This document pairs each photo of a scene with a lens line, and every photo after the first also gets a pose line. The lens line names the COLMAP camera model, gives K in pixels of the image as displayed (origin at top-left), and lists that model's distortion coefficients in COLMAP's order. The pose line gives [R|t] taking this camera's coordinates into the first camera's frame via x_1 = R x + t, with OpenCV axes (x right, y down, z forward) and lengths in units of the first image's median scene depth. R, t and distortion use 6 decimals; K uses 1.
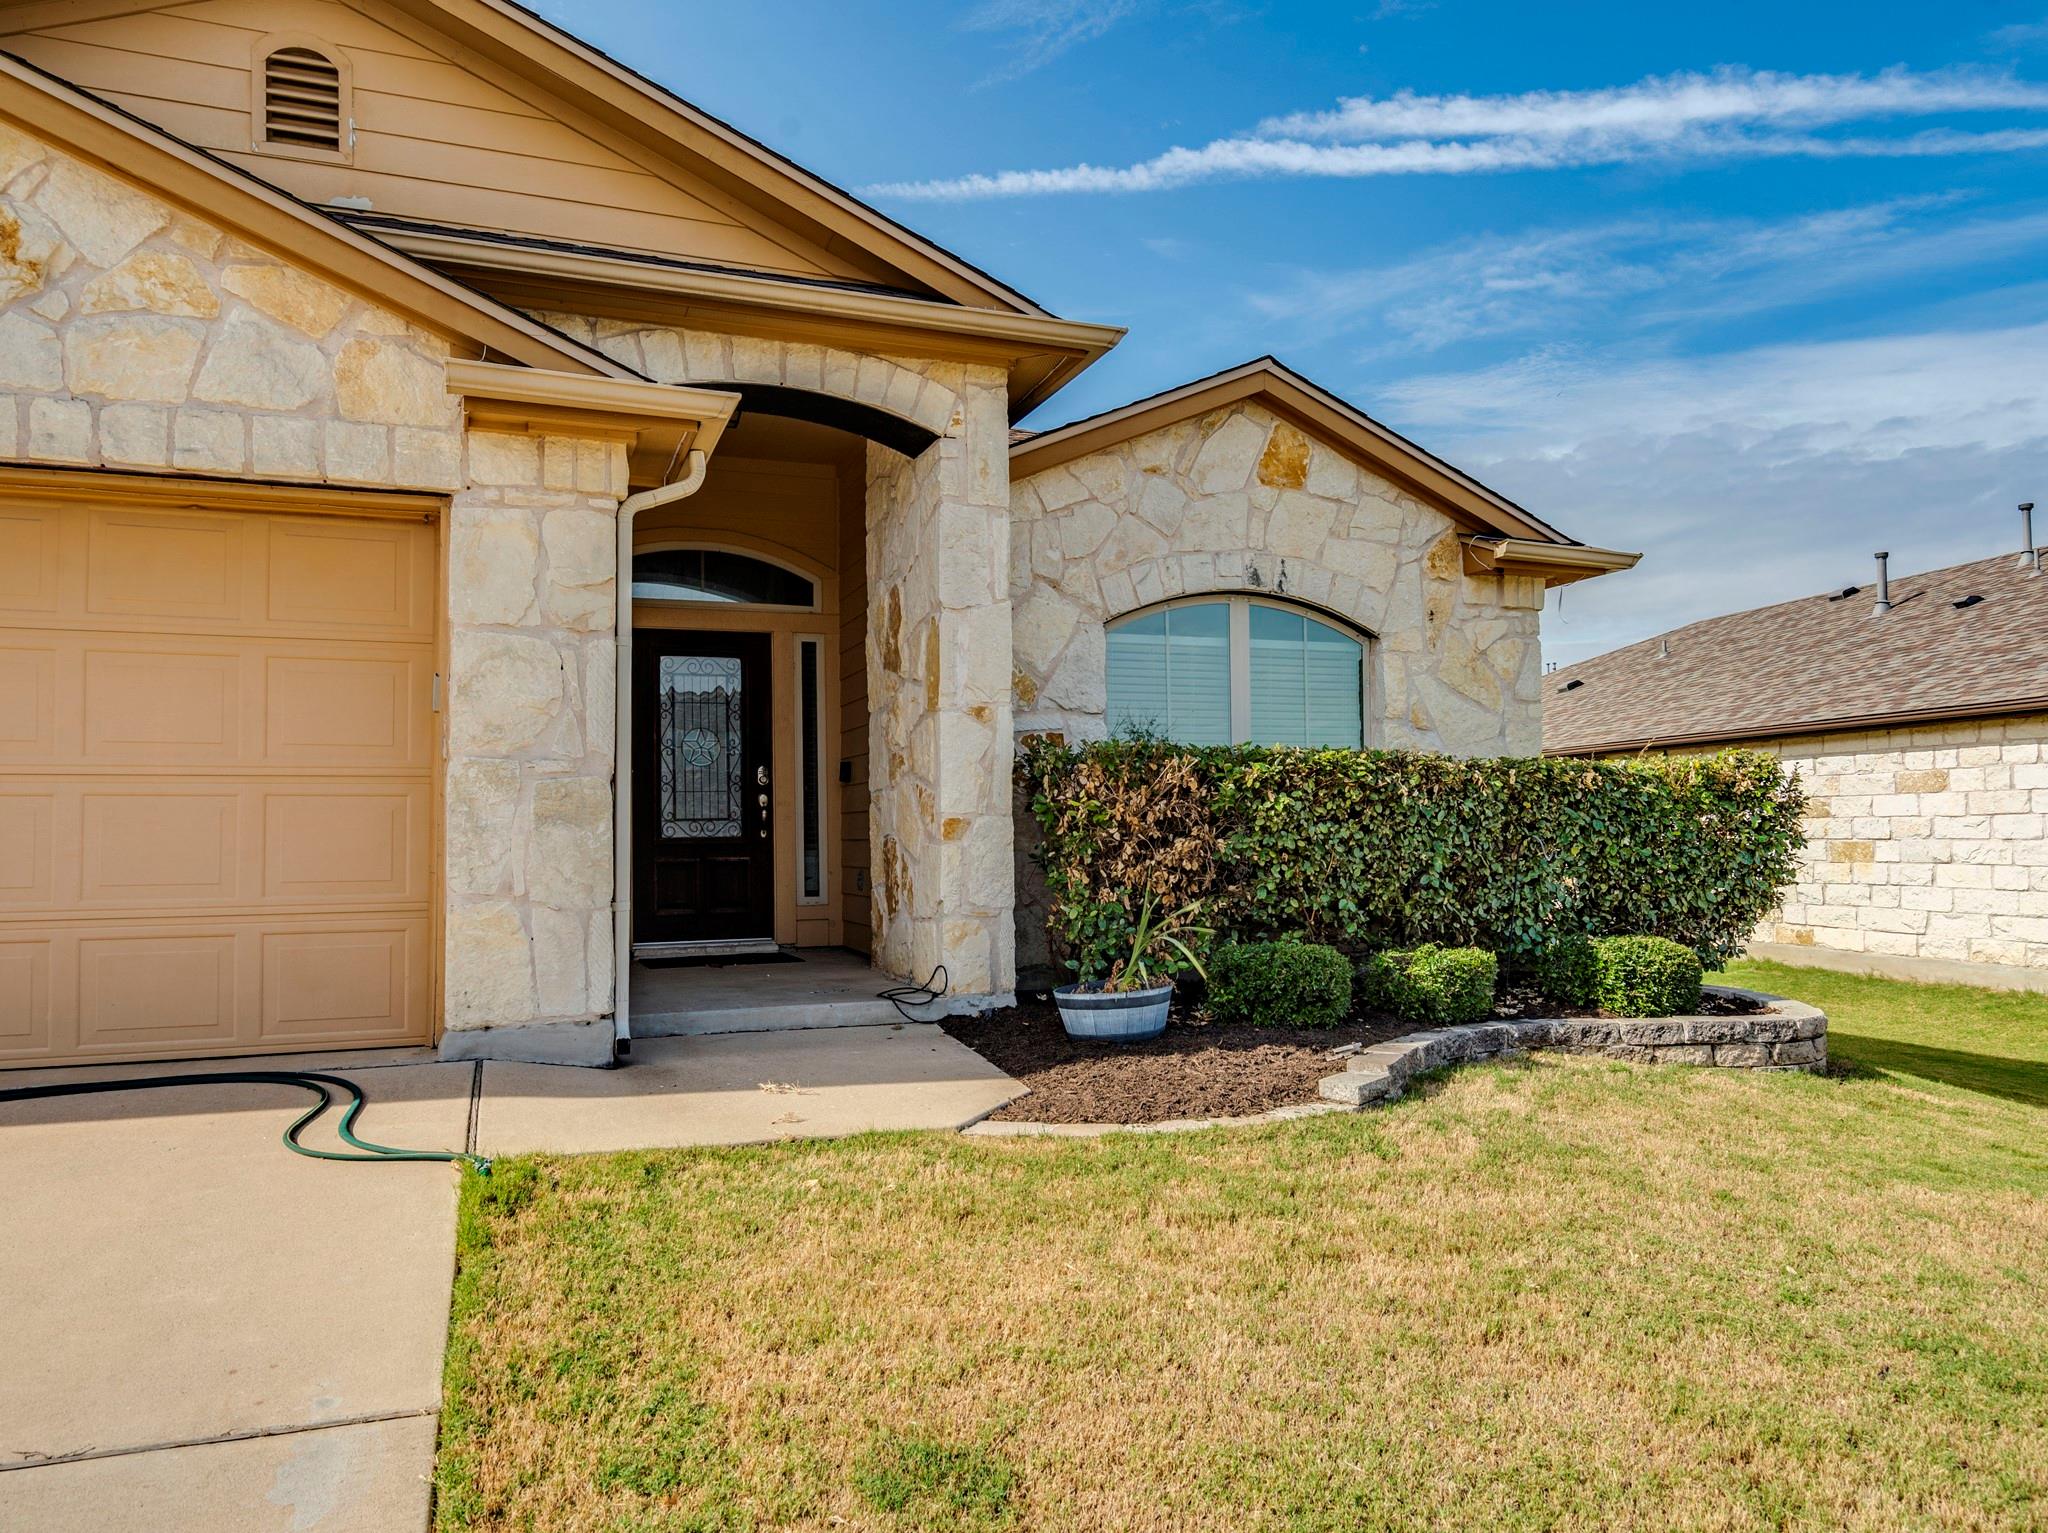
lens RADIAL K [[1351.4, 0, 954.1], [0, 1351.4, 769.4], [0, 0, 1]] dist [-0.006724, -0.002709]
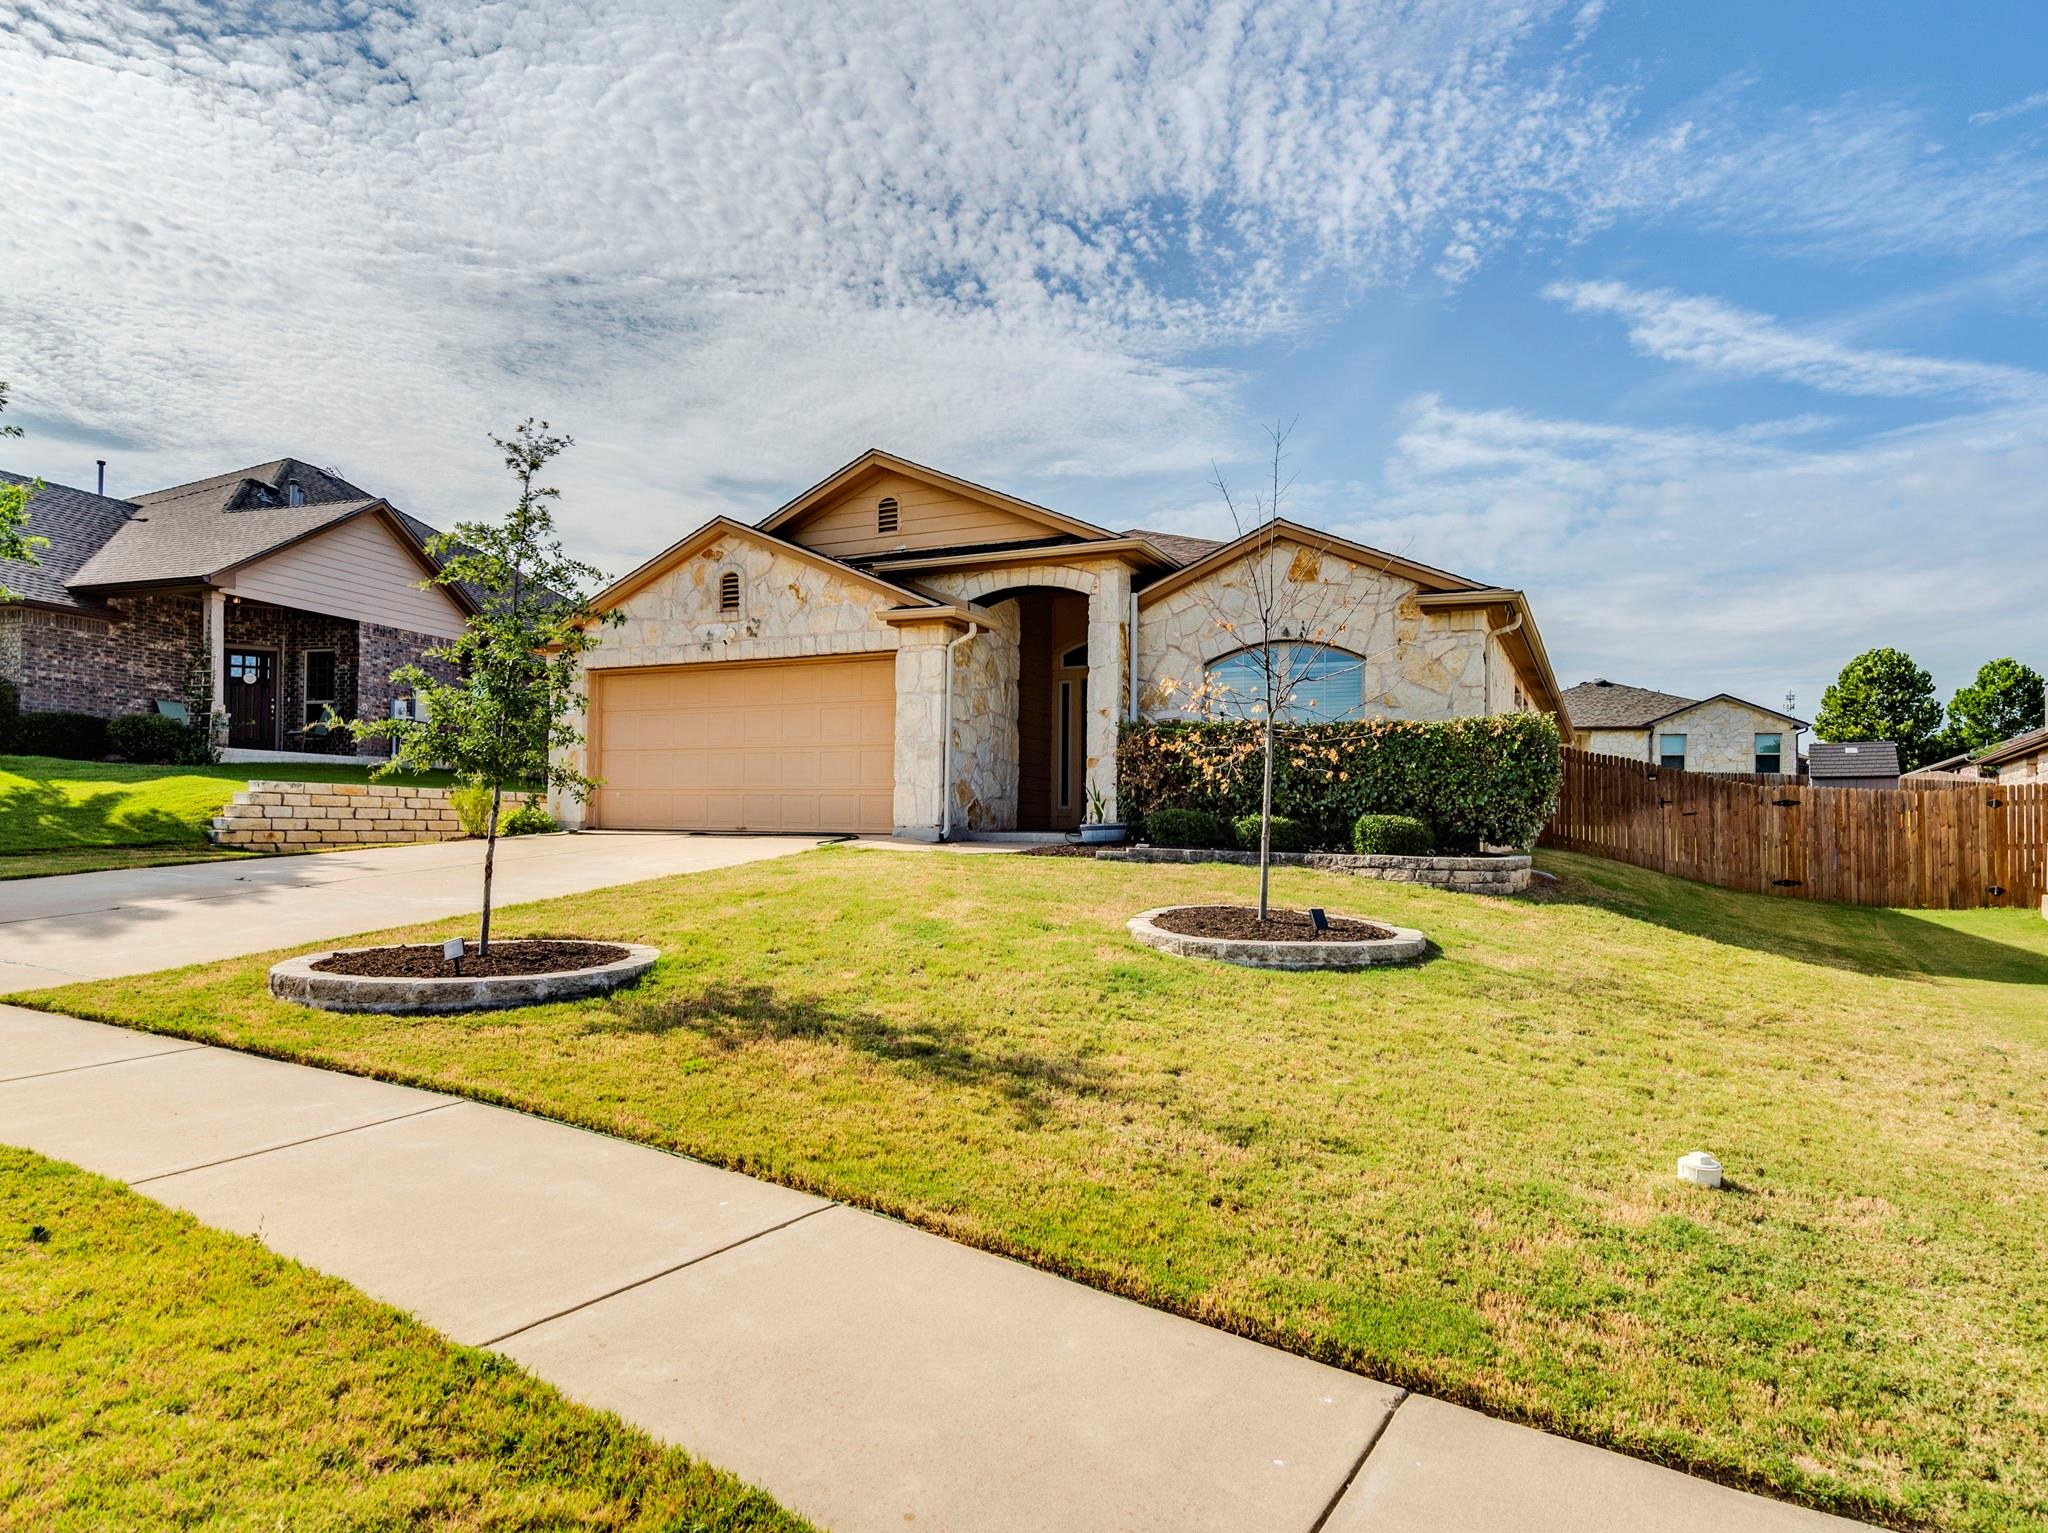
lens RADIAL K [[1260.5, 0, 985.9], [0, 1260.5, 760.6], [0, 0, 1]] dist [-0.006868, 0.000754]
pose [[0.662450, -0.021777, -0.748790, 1.284384], [0.010502, 0.999749, -0.019784, 0.069713], [0.749033, 0.005242, 0.662512, -0.496080]]
